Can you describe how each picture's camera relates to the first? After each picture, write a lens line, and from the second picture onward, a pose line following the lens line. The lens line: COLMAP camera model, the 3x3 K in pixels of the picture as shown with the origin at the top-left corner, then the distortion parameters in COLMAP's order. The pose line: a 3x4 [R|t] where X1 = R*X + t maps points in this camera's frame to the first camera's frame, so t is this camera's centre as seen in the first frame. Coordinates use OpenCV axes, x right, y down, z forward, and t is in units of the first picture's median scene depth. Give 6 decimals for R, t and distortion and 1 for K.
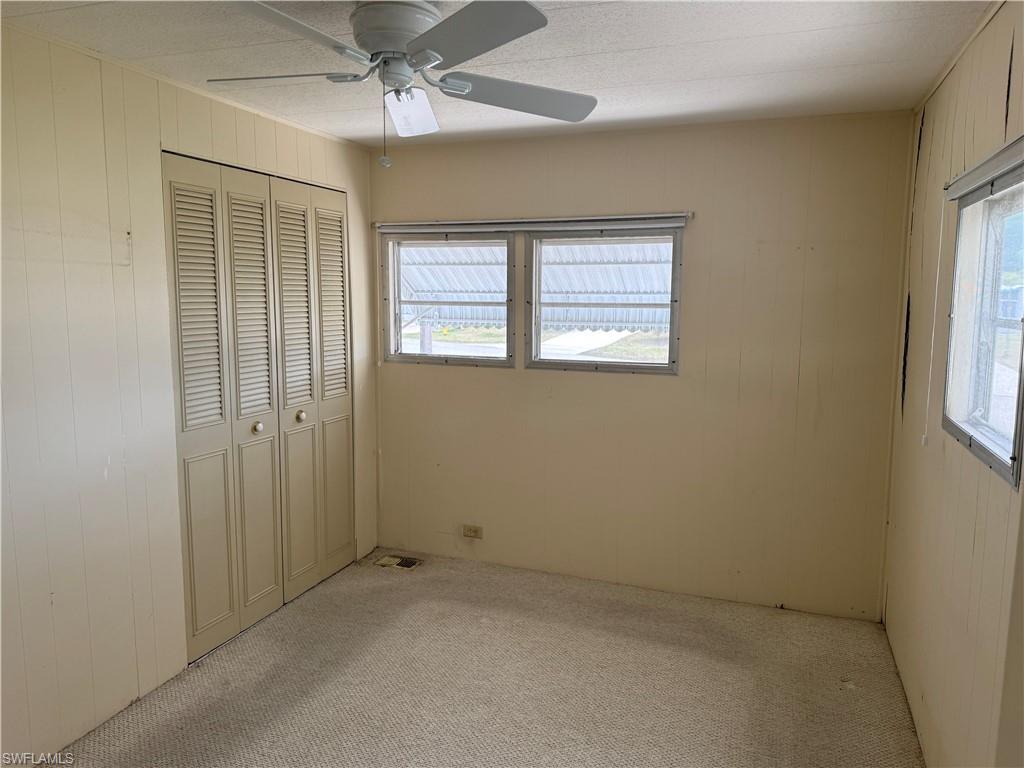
lens RADIAL K [[714.4, 0, 512.0], [0, 714.4, 384.0], [0, 0, 1]] dist [0.209318, -0.440304]
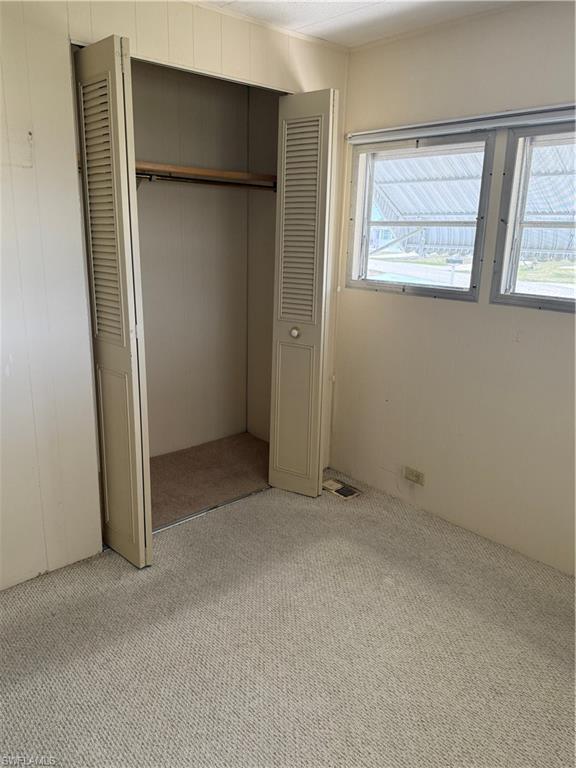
lens RADIAL K [[569.7, 0, 290.5], [0, 569.7, 380.4], [0, 0, 1]] dist [0.138363, -0.196578]
pose [[0.884112, 0.133182, -0.447894, 0.128439], [-0.077704, 0.987080, 0.140128, -0.009610], [0.460770, -0.089085, 0.883038, 0.297522]]
